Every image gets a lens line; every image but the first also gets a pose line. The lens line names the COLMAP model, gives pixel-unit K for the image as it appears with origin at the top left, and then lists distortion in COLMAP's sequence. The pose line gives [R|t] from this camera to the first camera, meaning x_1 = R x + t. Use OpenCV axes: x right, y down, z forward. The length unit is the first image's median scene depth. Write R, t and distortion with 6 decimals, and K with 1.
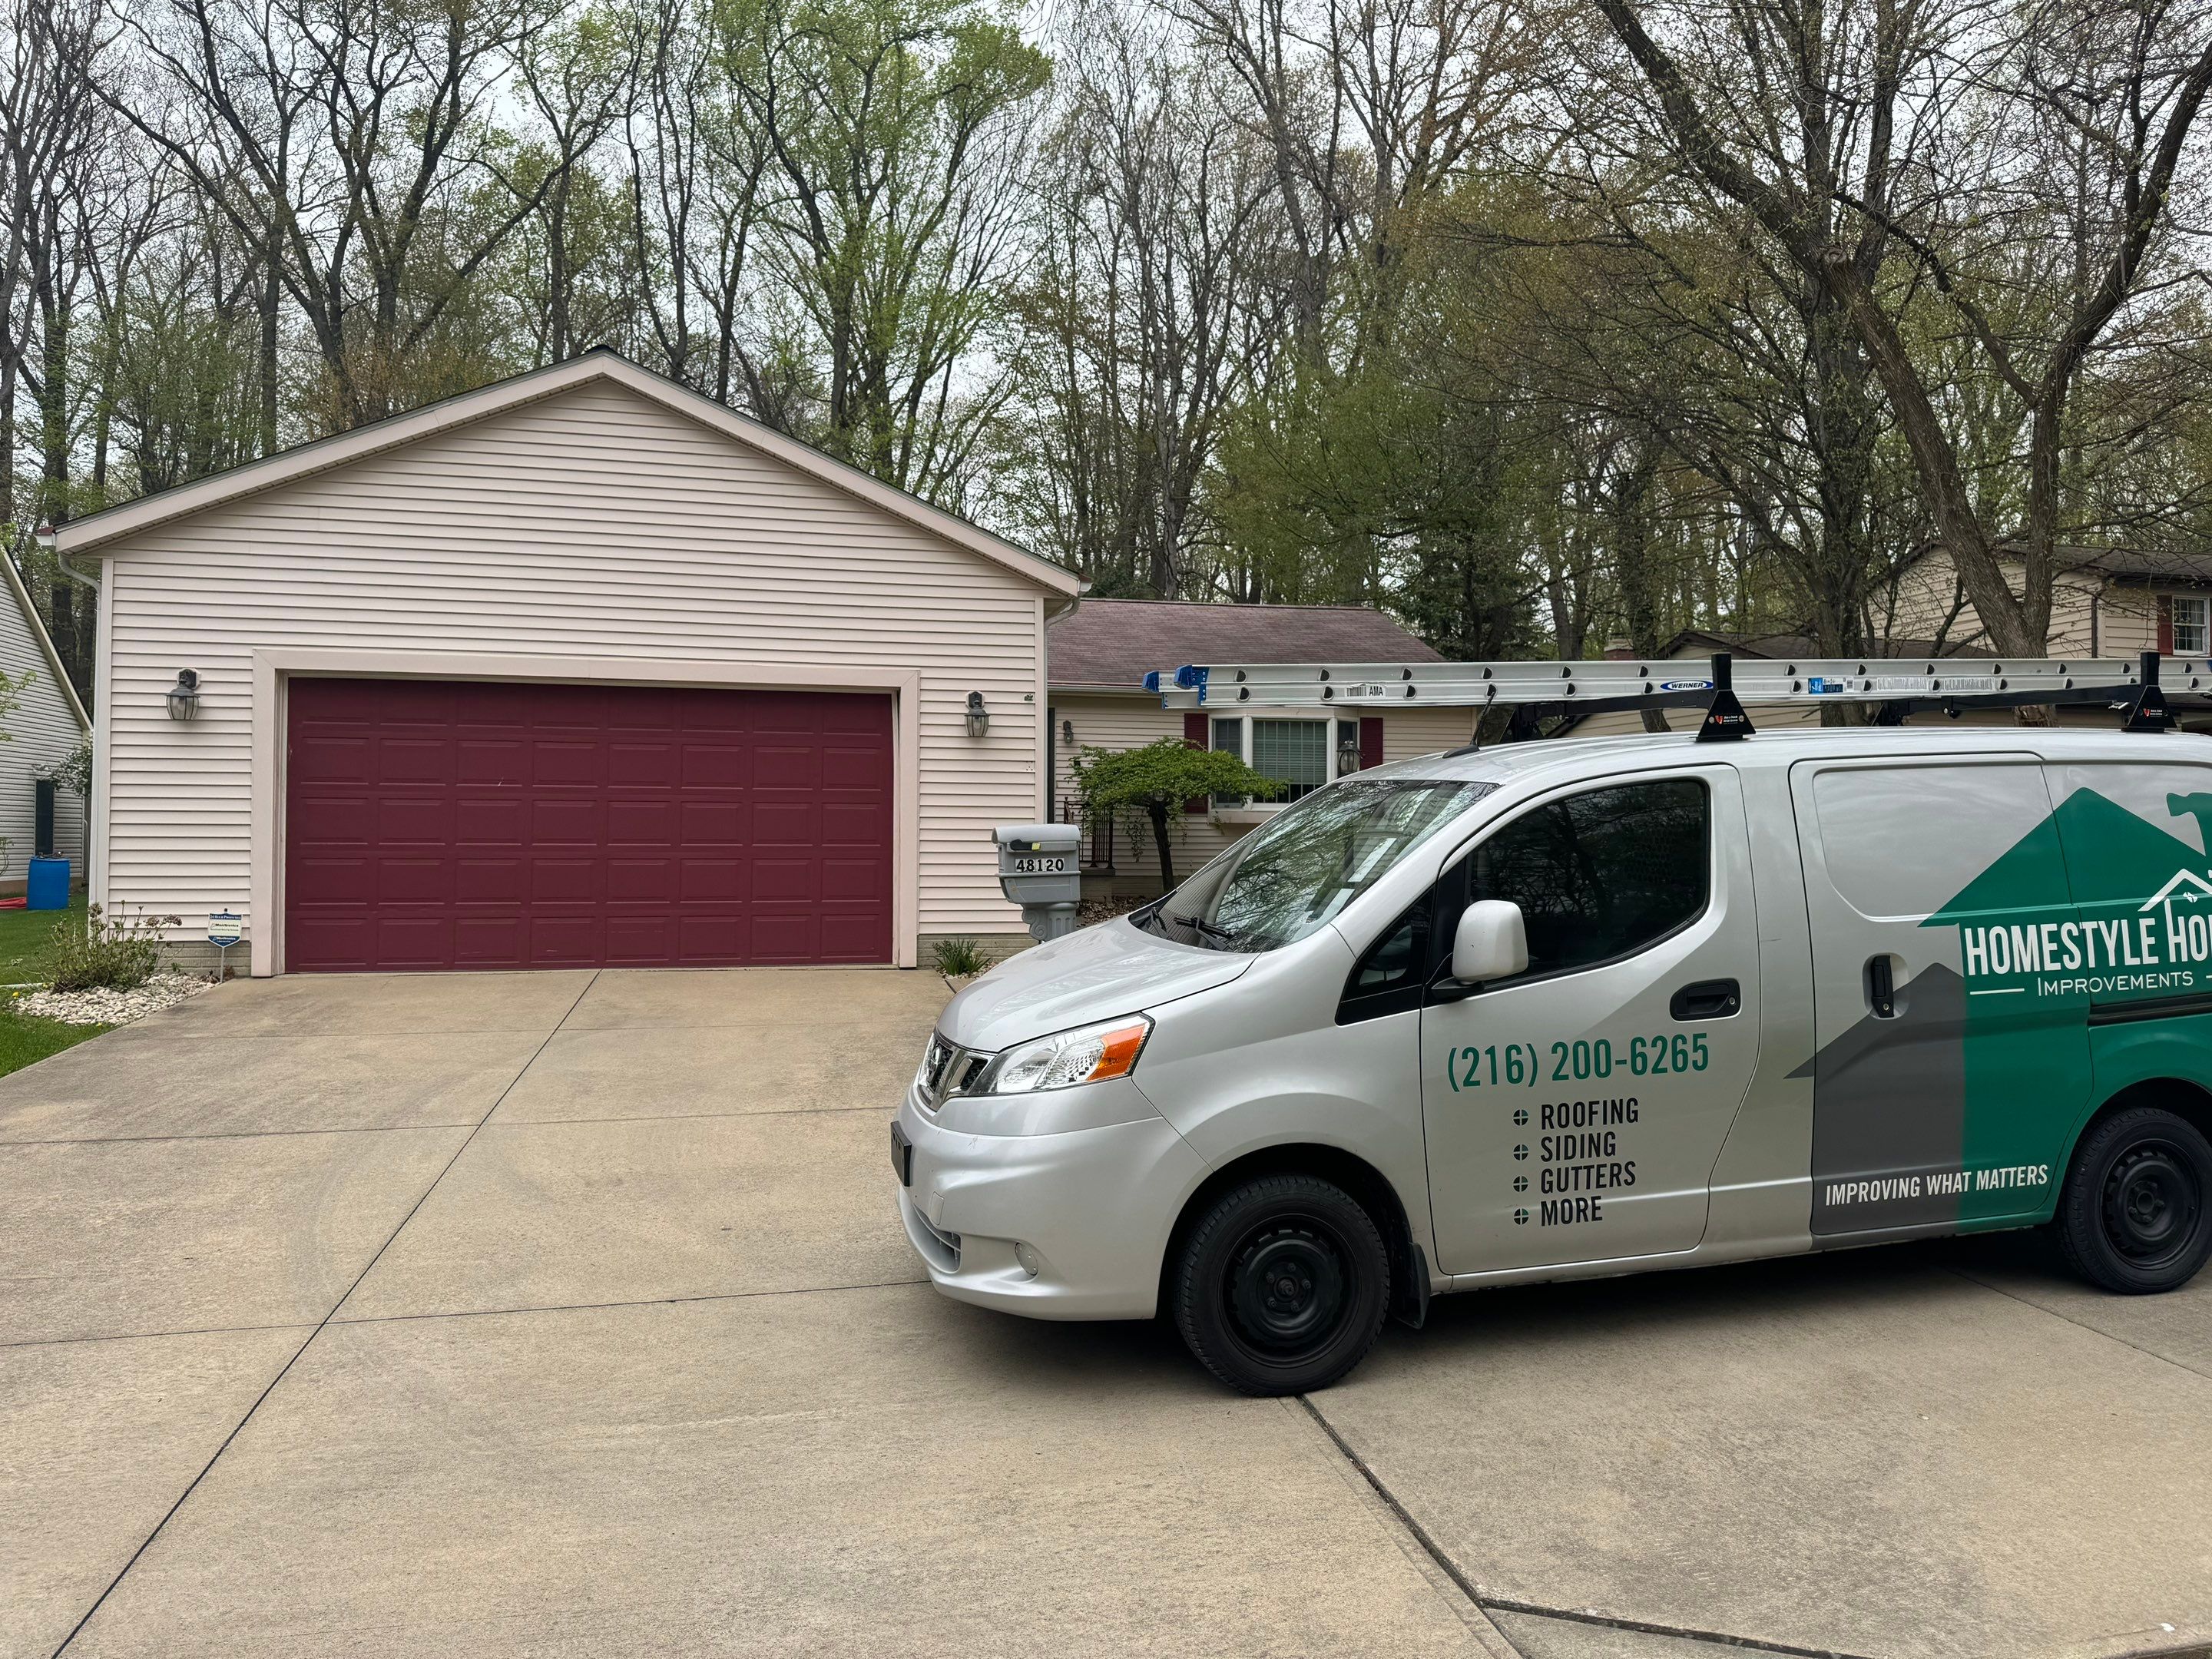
lens RADIAL K [[1512.4, 0, 1106.0], [0, 1512.4, 829.5], [0, 0, 1]] dist [0.017896, -0.006726]
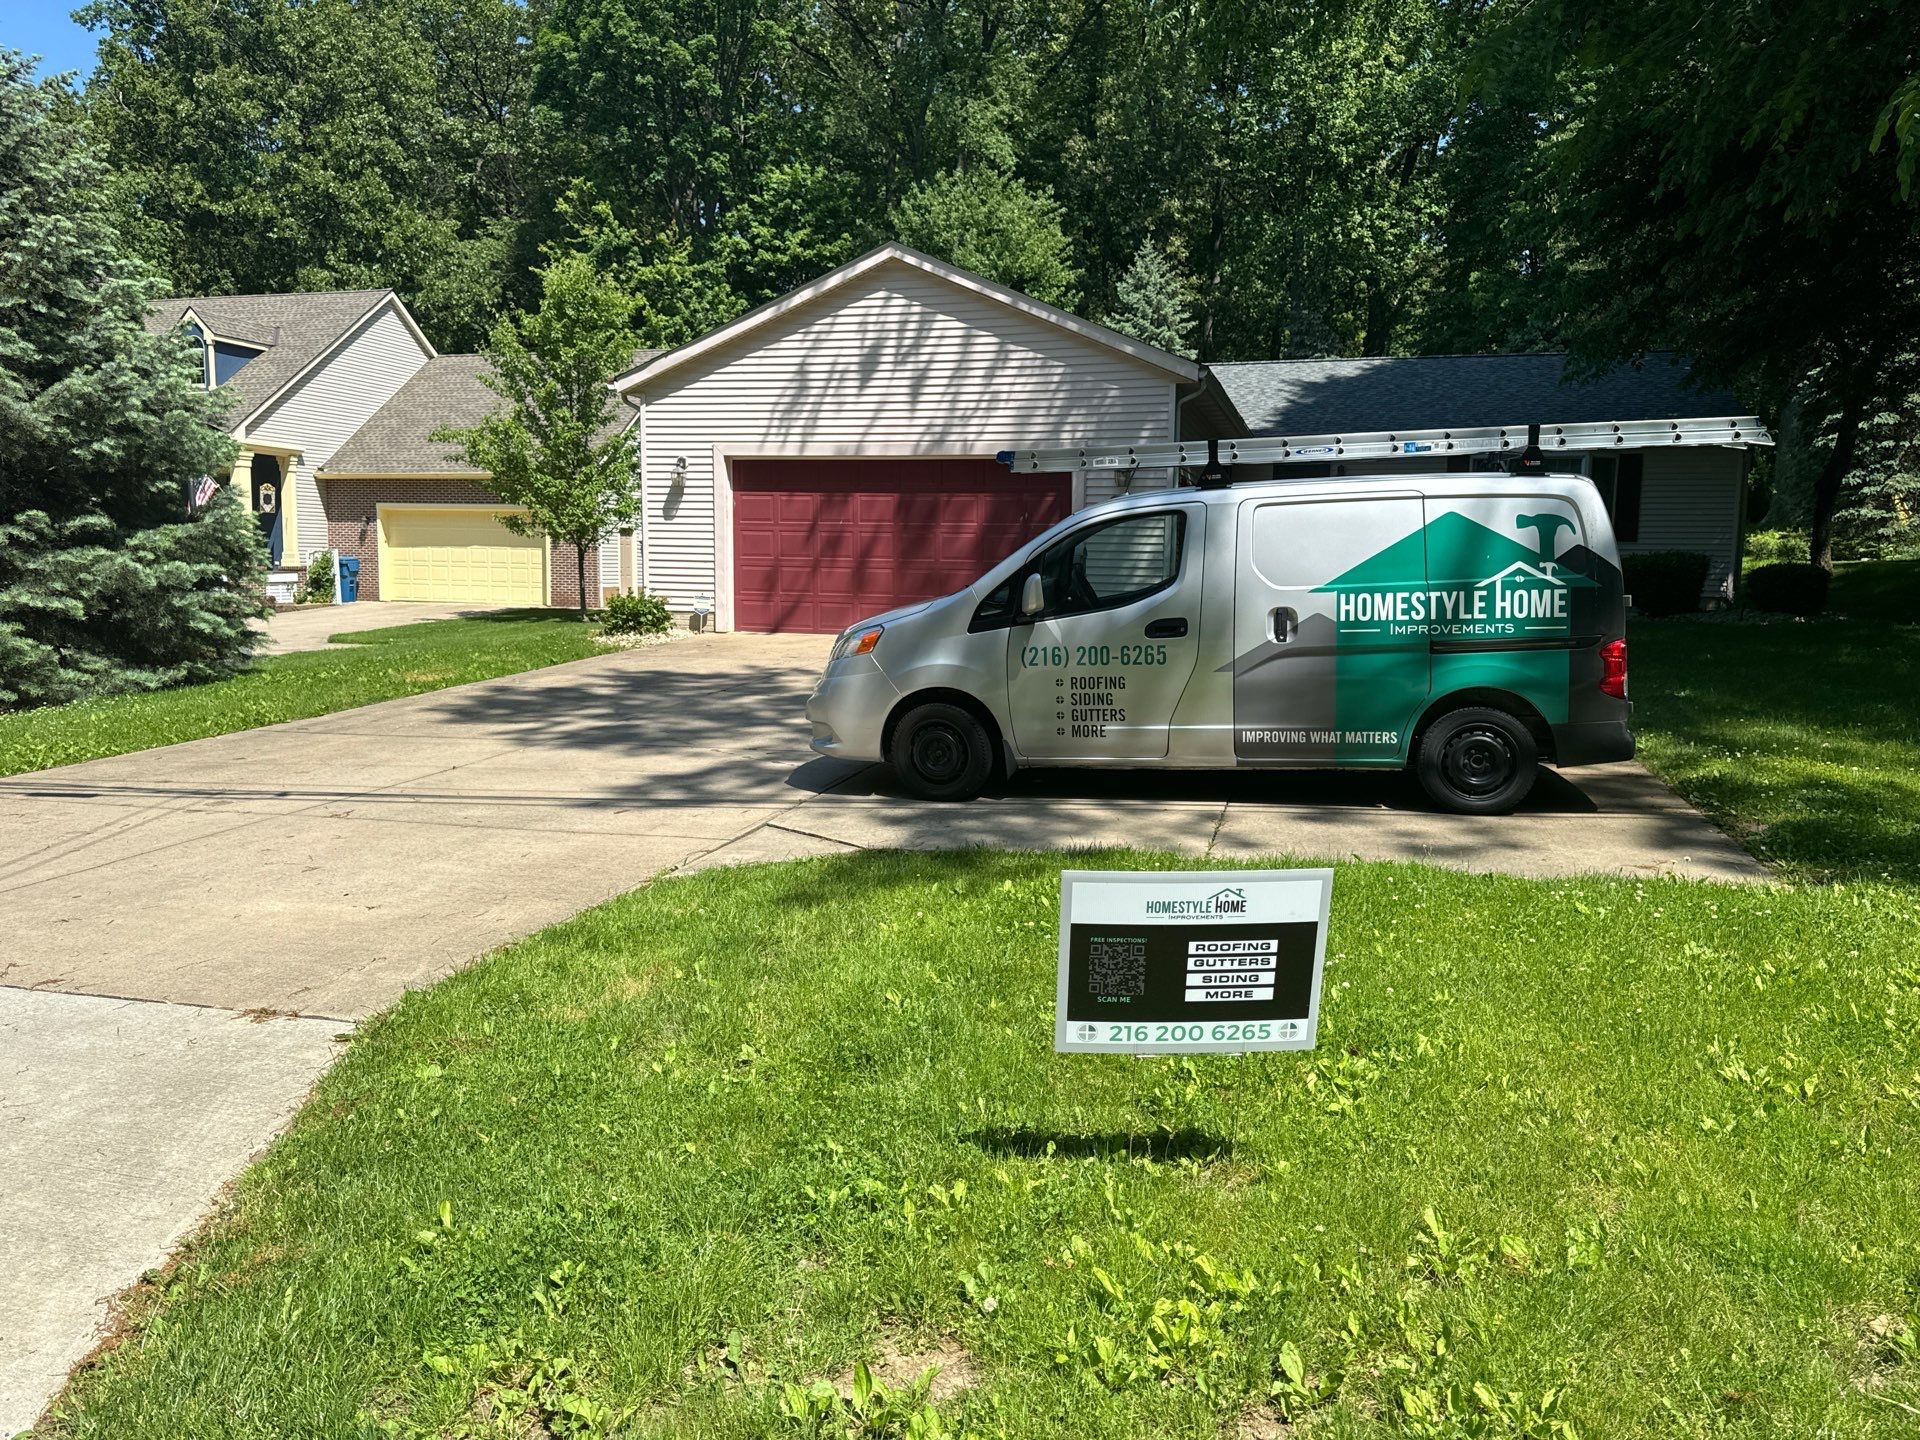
lens RADIAL K [[1312.7, 0, 960.0], [0, 1312.7, 720.0], [0, 0, 1]] dist [0.017896, -0.006726]
pose [[0.895347, 0.055723, -0.441870, 0.835698], [-0.001392, 0.992487, 0.122339, 0.023709], [0.445368, -0.108921, 0.888698, -0.552989]]
